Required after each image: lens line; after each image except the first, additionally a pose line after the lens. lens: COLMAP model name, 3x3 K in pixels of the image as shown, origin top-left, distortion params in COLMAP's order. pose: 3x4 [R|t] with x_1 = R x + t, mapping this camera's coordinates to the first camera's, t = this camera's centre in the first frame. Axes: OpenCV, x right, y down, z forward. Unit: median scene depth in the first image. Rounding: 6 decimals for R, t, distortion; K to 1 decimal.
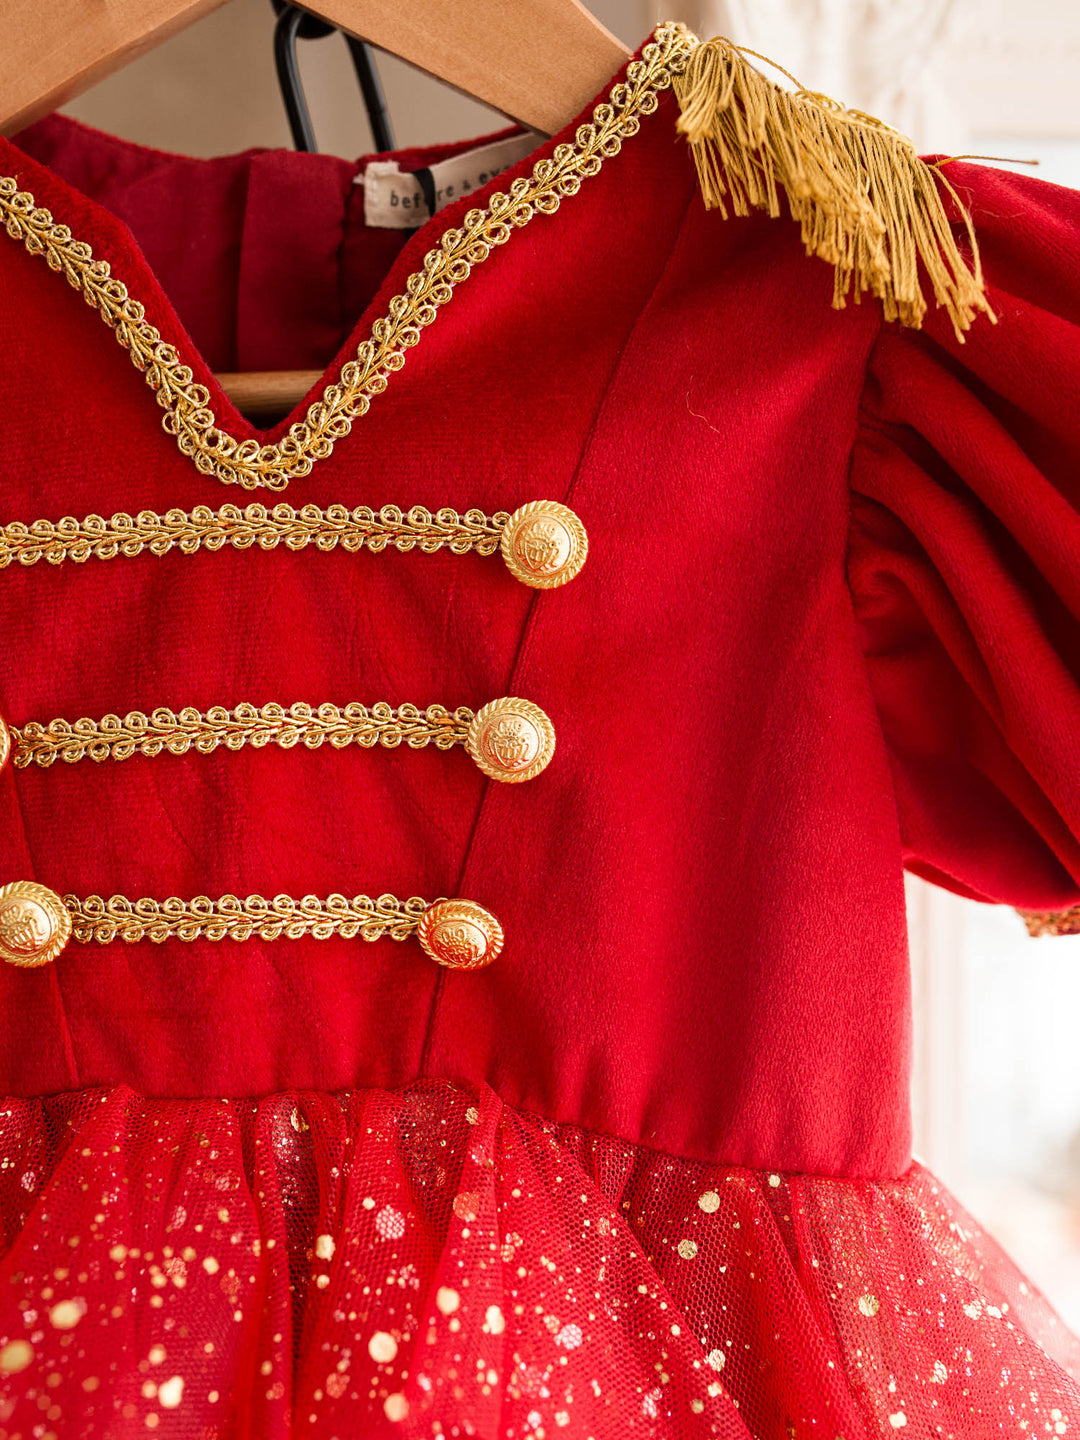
lens RADIAL K [[1583.9, 0, 543.4], [0, 1583.9, 718.0], [0, 0, 1]] dist [-0.068460, 0.102906]
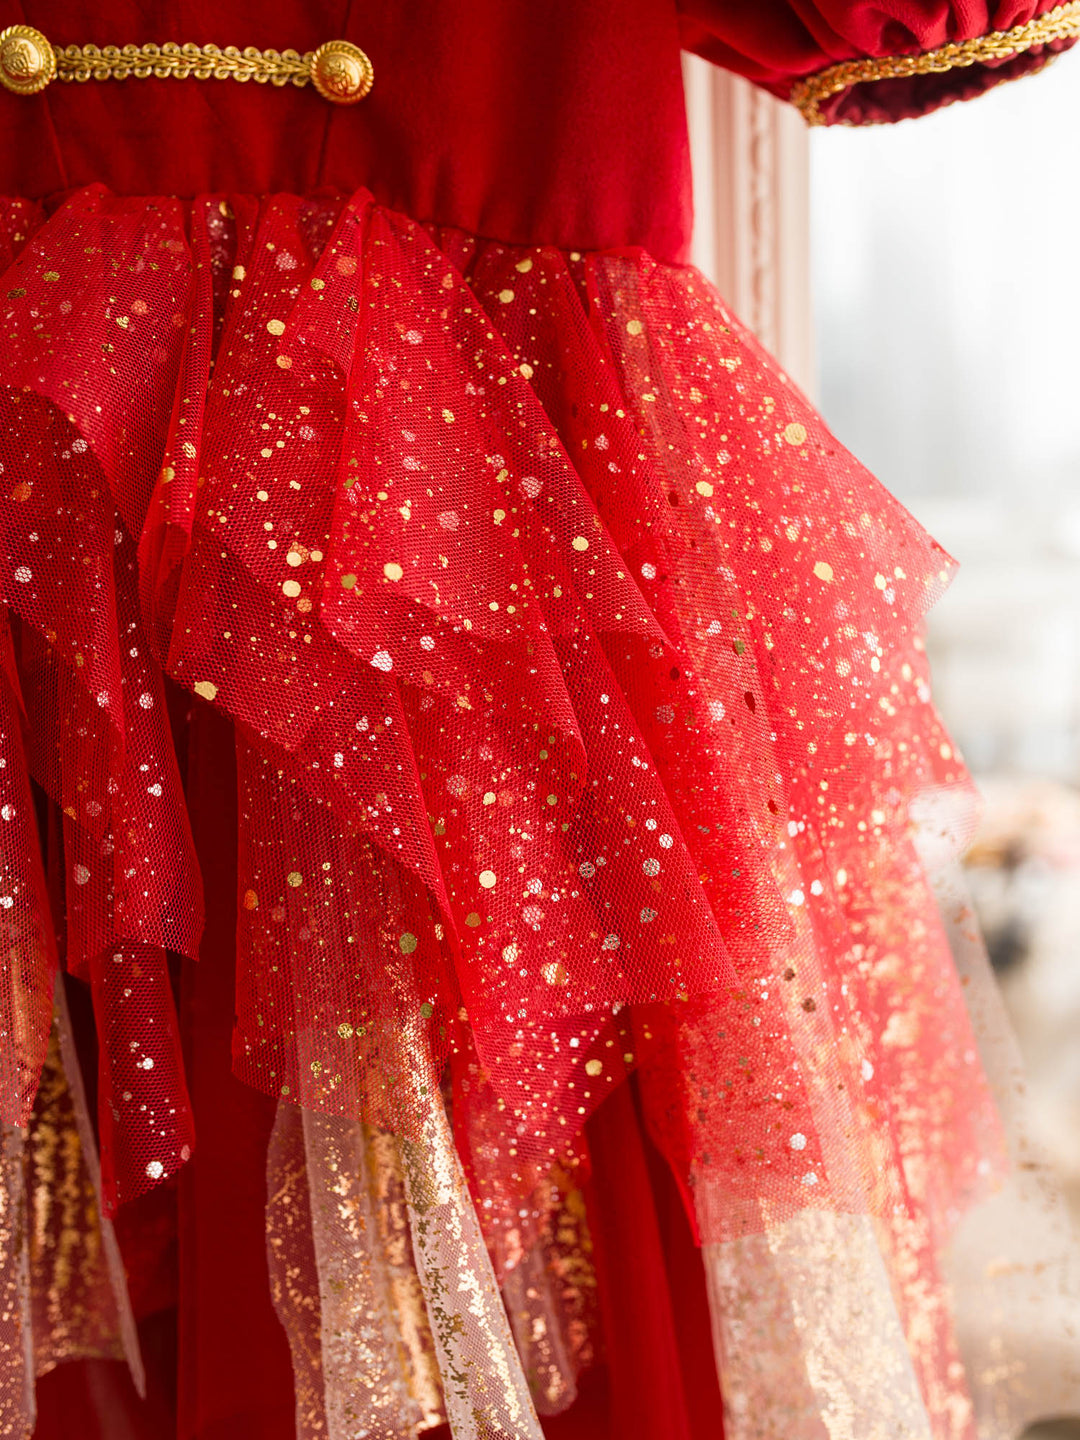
lens RADIAL K [[1583.9, 0, 543.4], [0, 1583.9, 718.0], [0, 0, 1]] dist [-0.068460, 0.102906]
pose [[0.998109, 0.003431, -0.061368, 0.205096], [0.007566, 0.983990, 0.178064, 0.445612], [0.060996, -0.178192, 0.982103, -0.406451]]
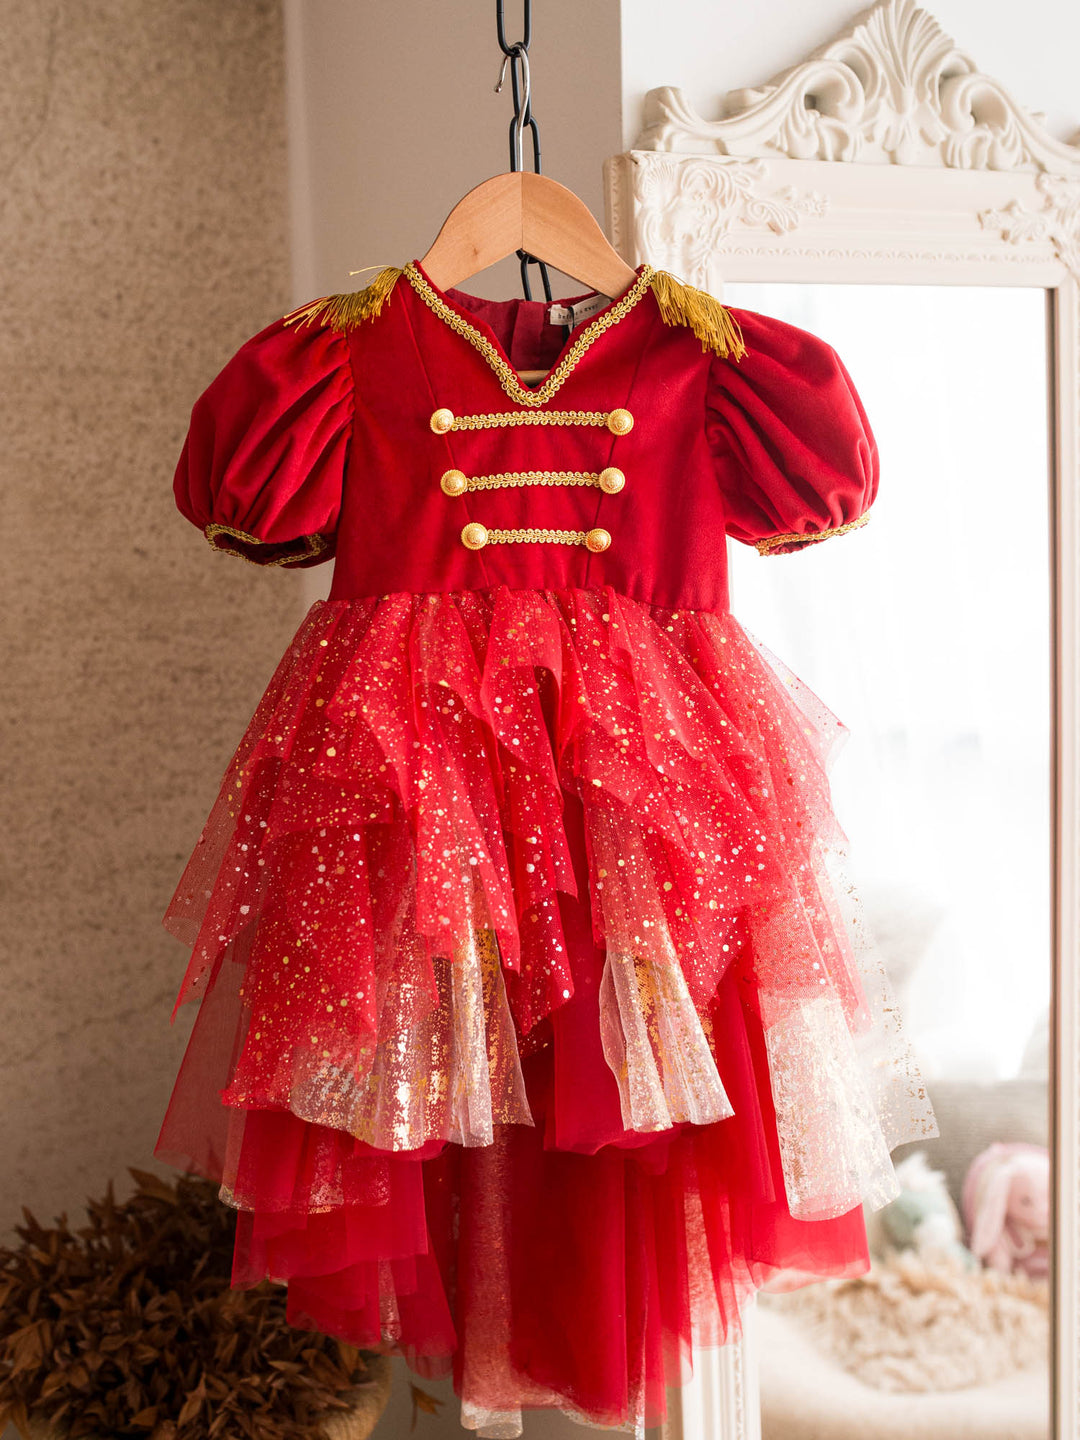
lens RADIAL K [[1700.4, 0, 480.4], [0, 1700.4, 714.6], [0, 0, 1]] dist [-0.030981, 0.012941]
pose [[0.984347, -0.037174, 0.172276, -0.928655], [0.038421, 0.999254, -0.003911, 0.510058], [-0.172002, 0.010469, 0.985041, -2.480150]]
